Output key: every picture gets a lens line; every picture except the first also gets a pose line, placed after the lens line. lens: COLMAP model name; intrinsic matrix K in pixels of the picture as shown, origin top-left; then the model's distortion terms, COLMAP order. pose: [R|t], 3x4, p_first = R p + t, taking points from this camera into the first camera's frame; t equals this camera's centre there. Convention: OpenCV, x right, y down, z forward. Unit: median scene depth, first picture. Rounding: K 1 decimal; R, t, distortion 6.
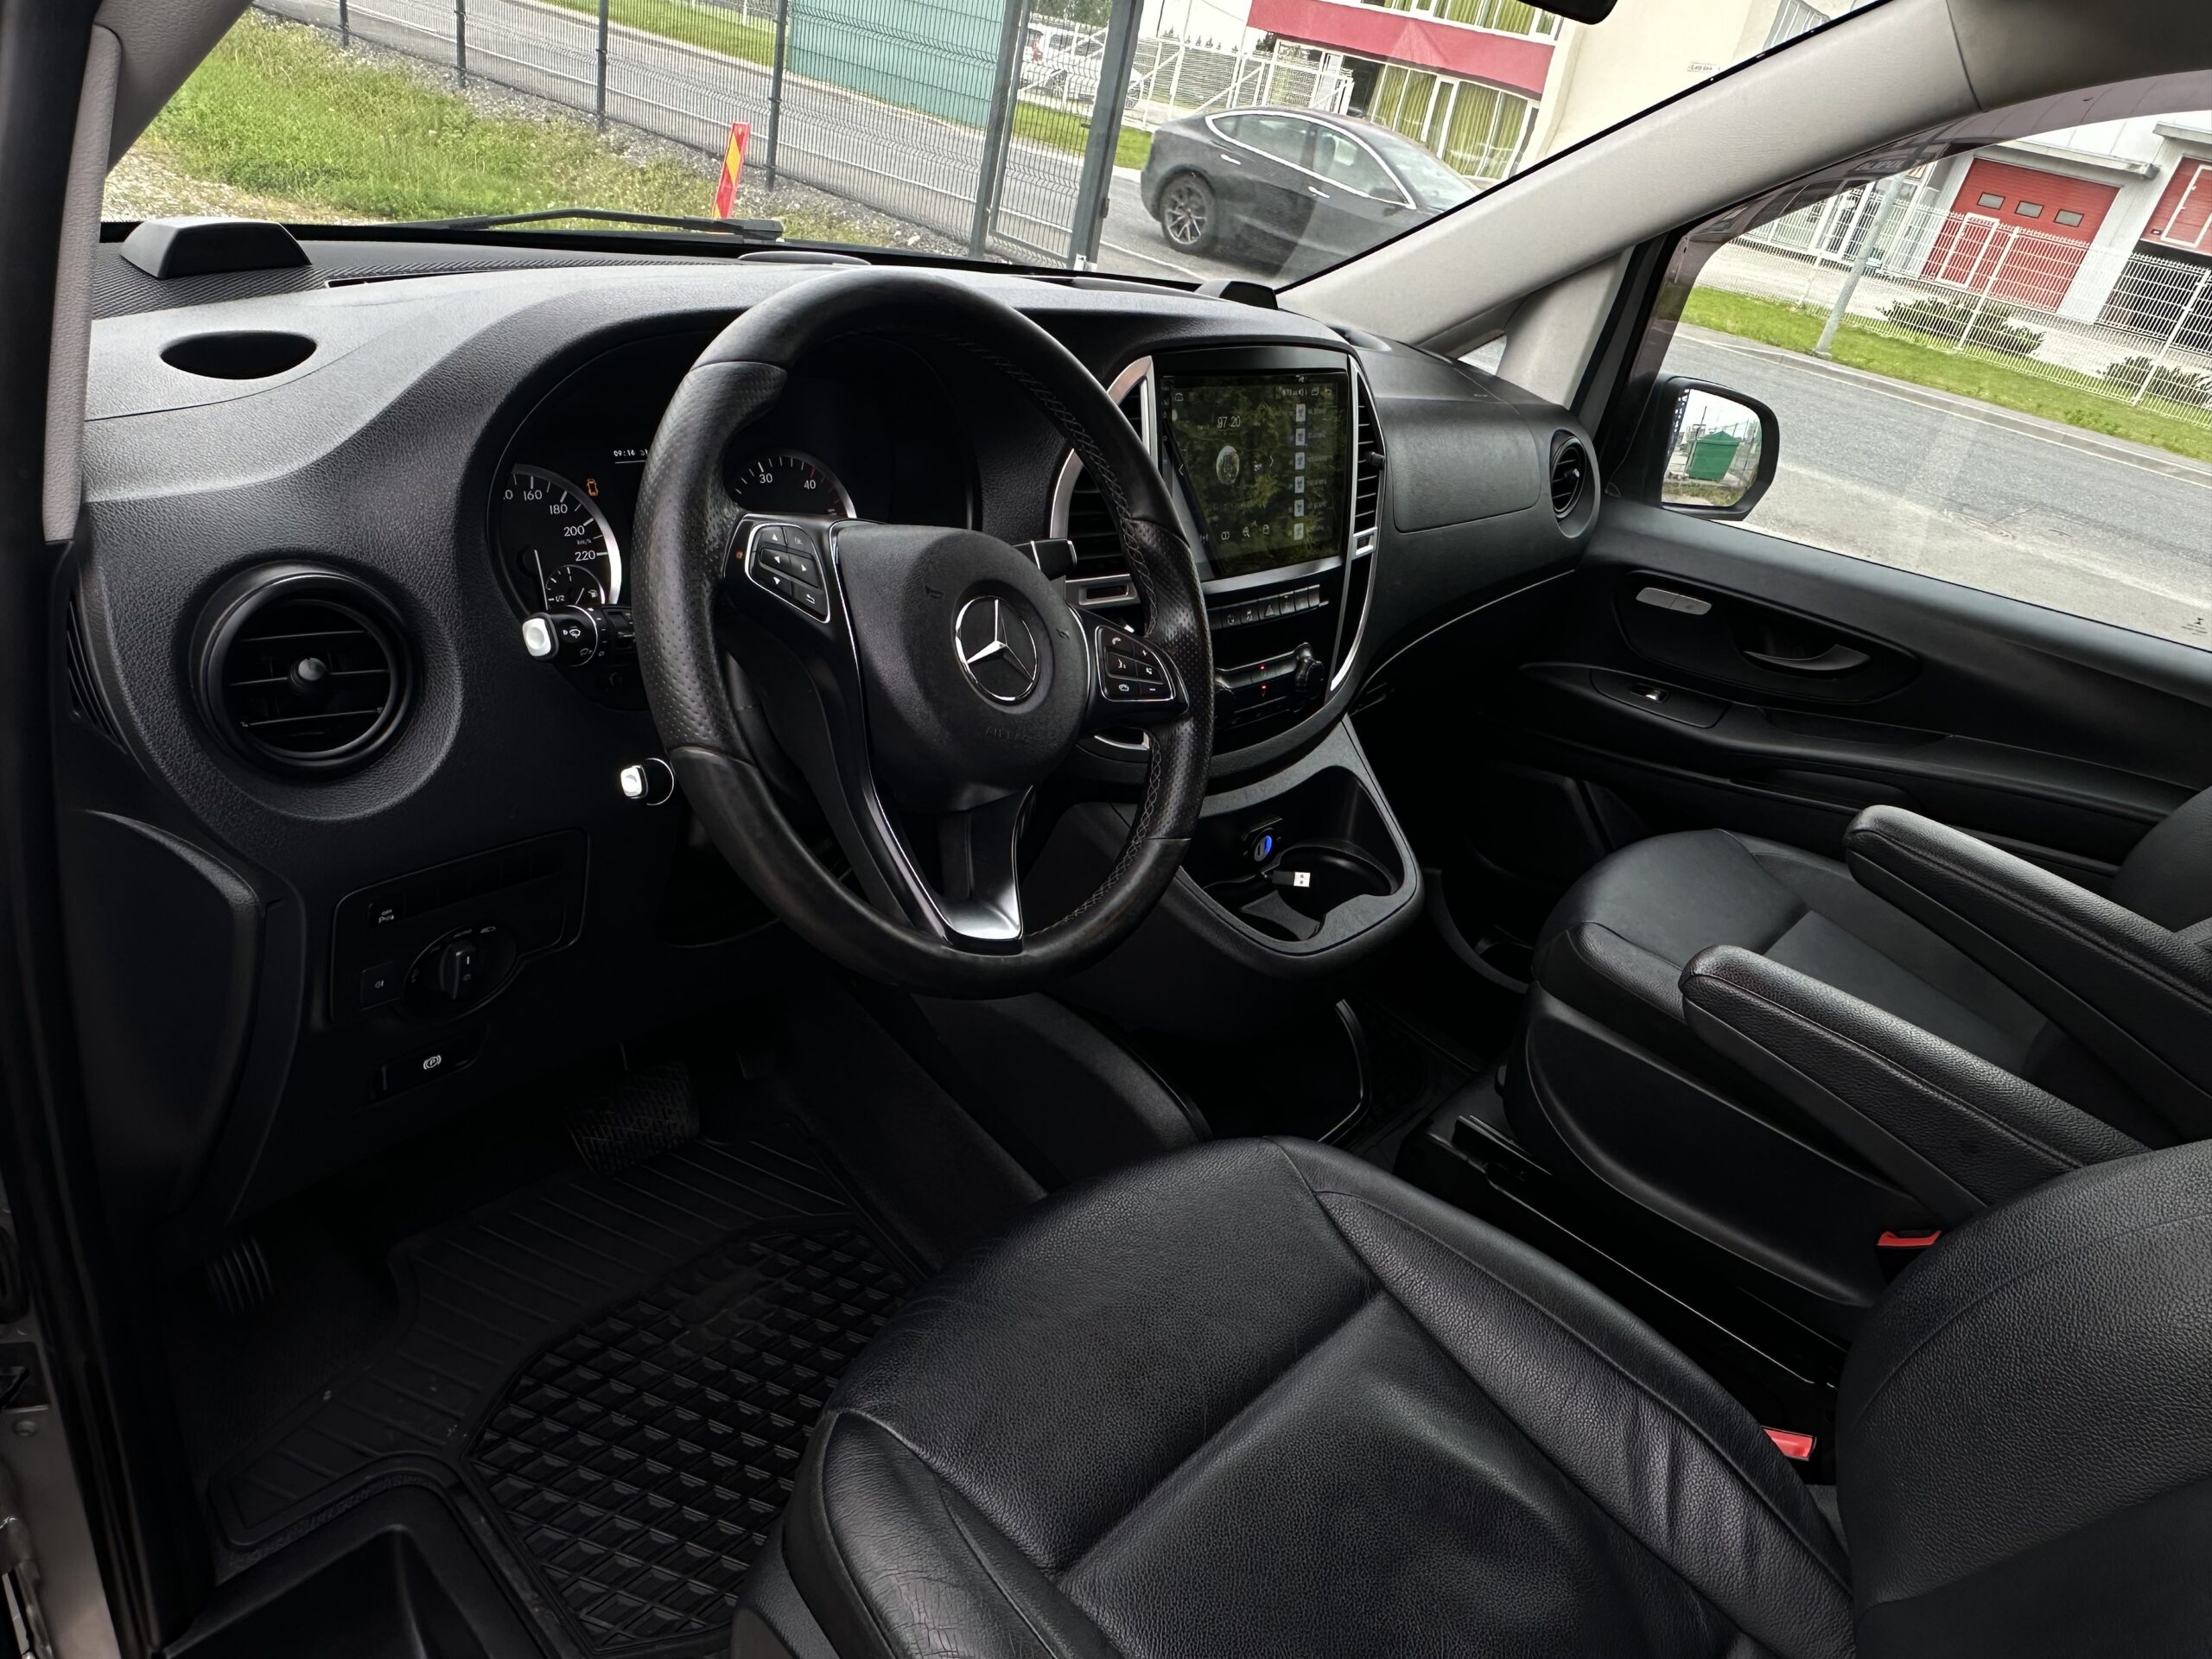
lens RADIAL K [[1355.8, 0, 1106.0], [0, 1355.8, 829.5], [0, 0, 1]] dist [-0.000662, -0.037648]
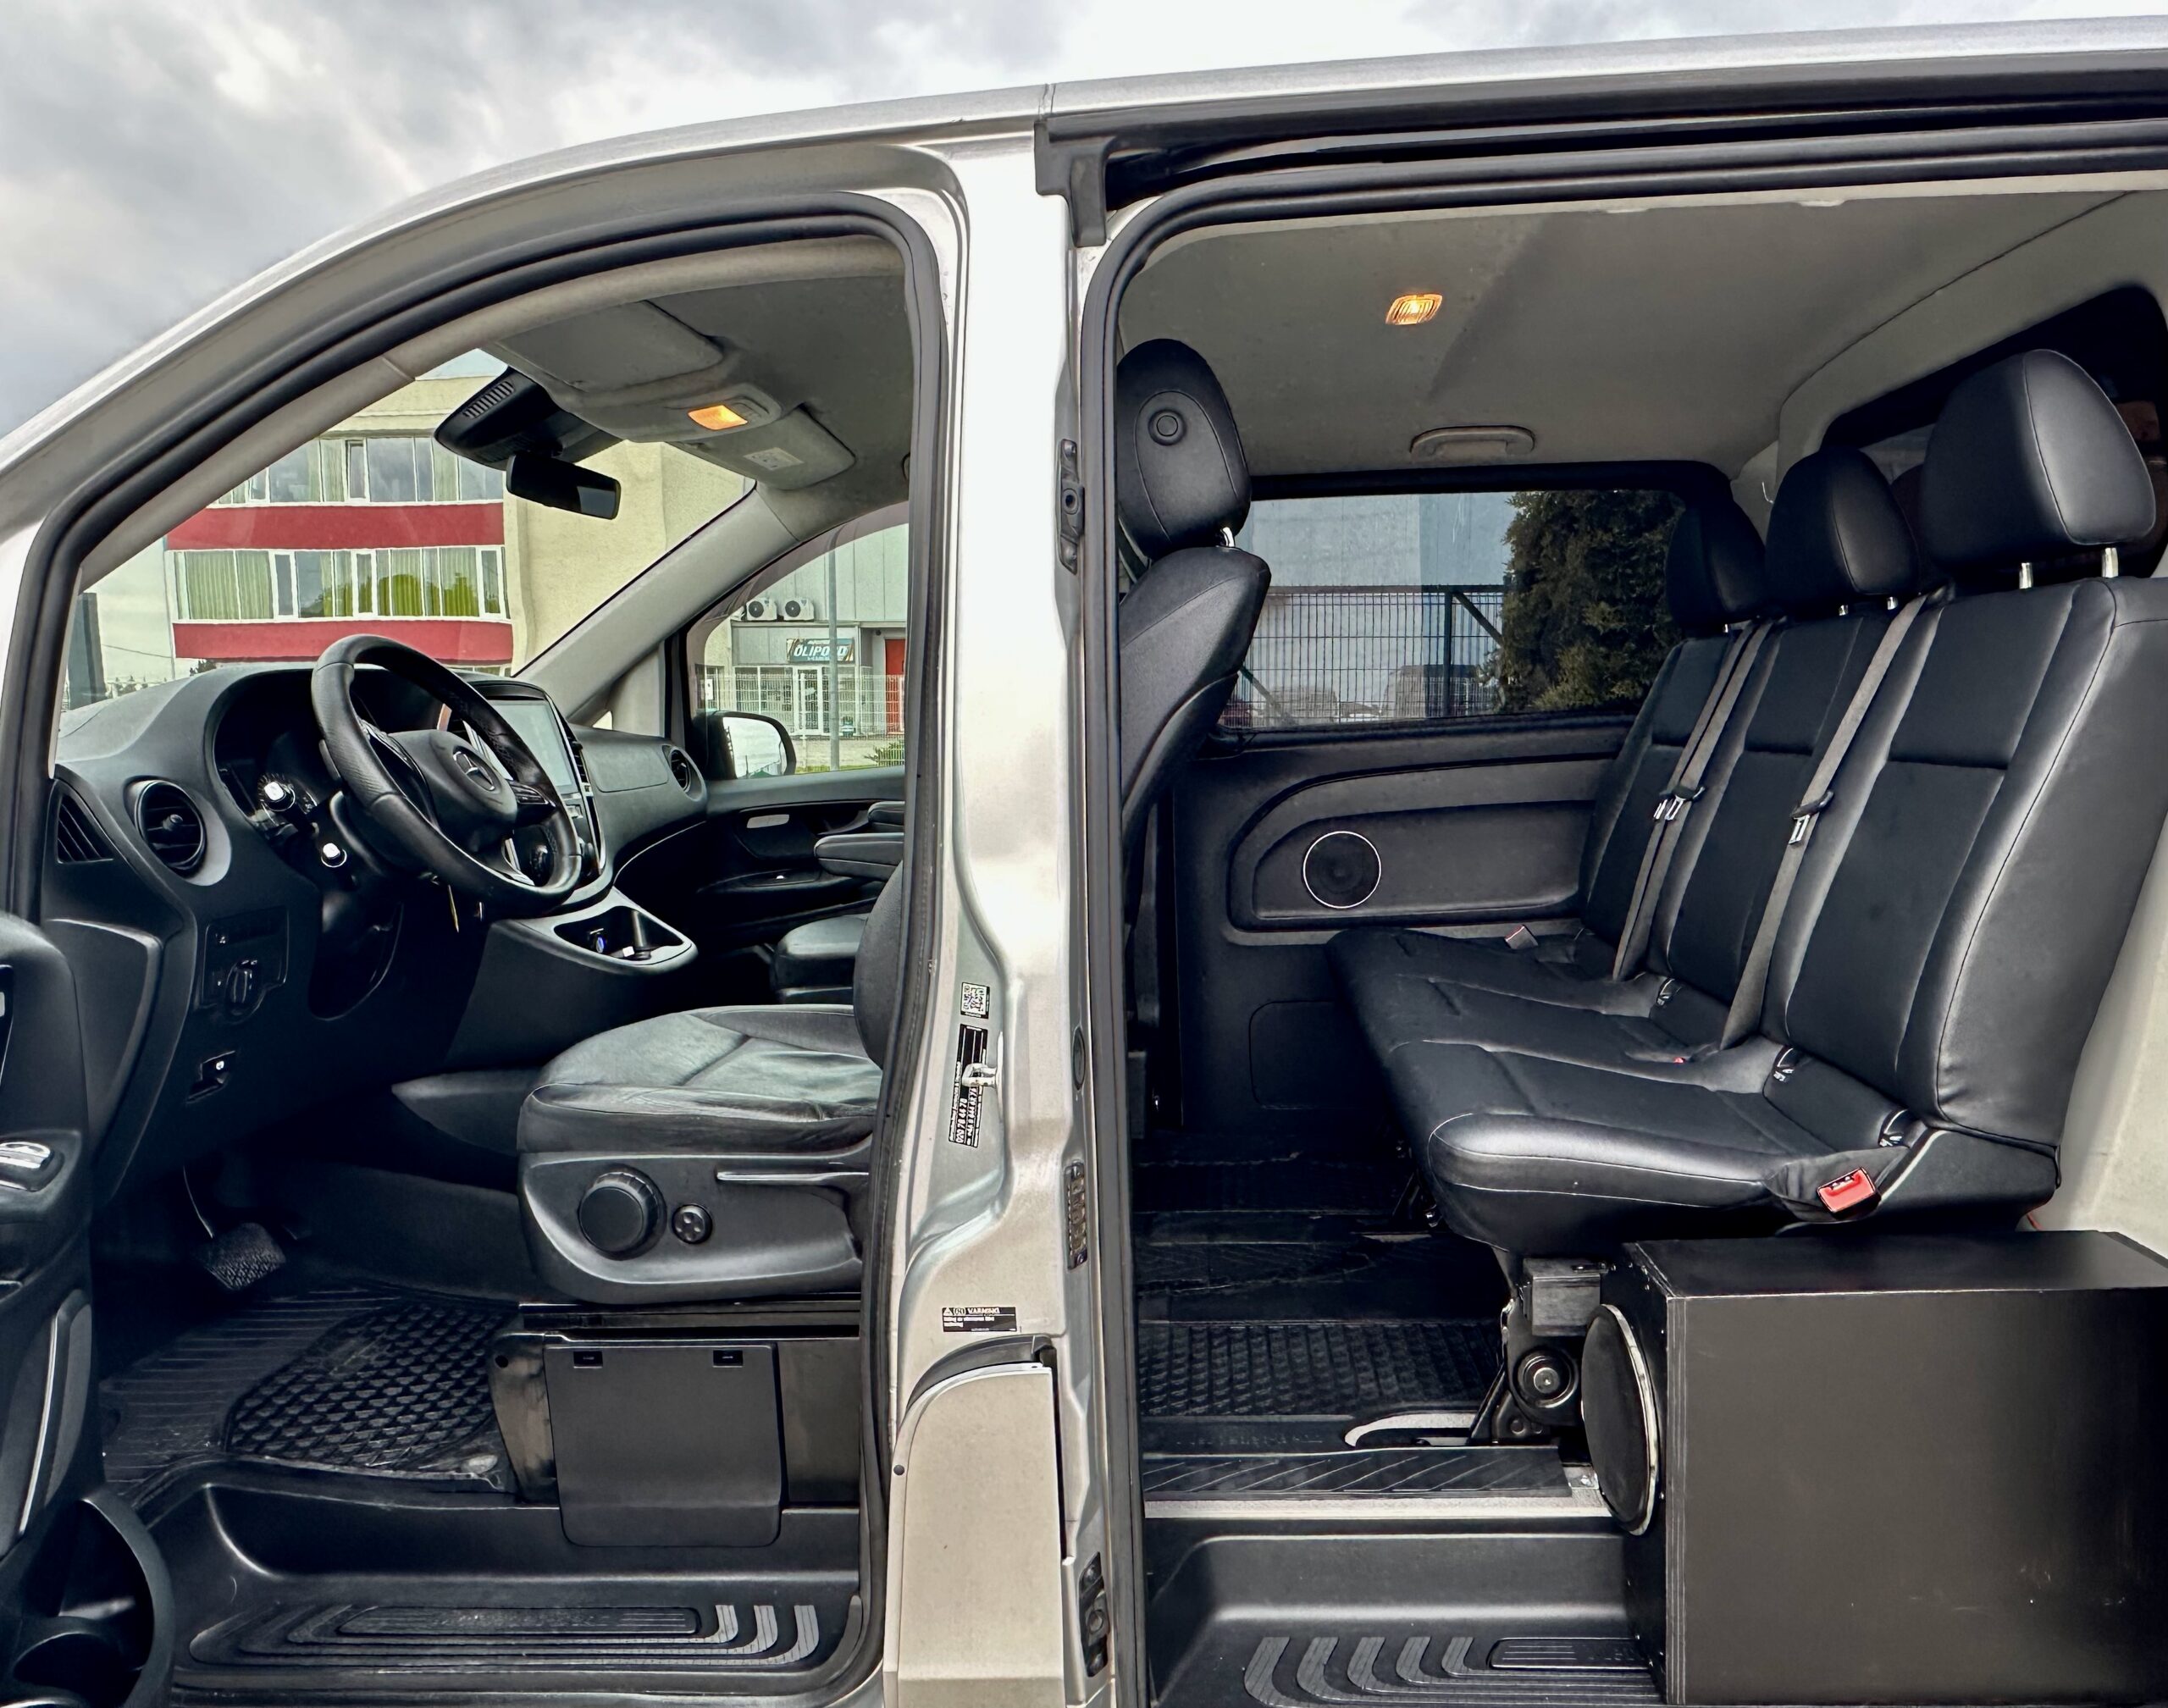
lens RADIAL K [[1448.9, 0, 1084.0], [0, 1448.9, 854.0], [0, 0, 1]] dist [0.002045, 0.000367]
pose [[0.774525, -0.262936, 0.575305, -0.311752], [0.450482, 0.867766, -0.209877, 0.410957], [-0.444046, 0.421719, 0.790554, -0.557542]]
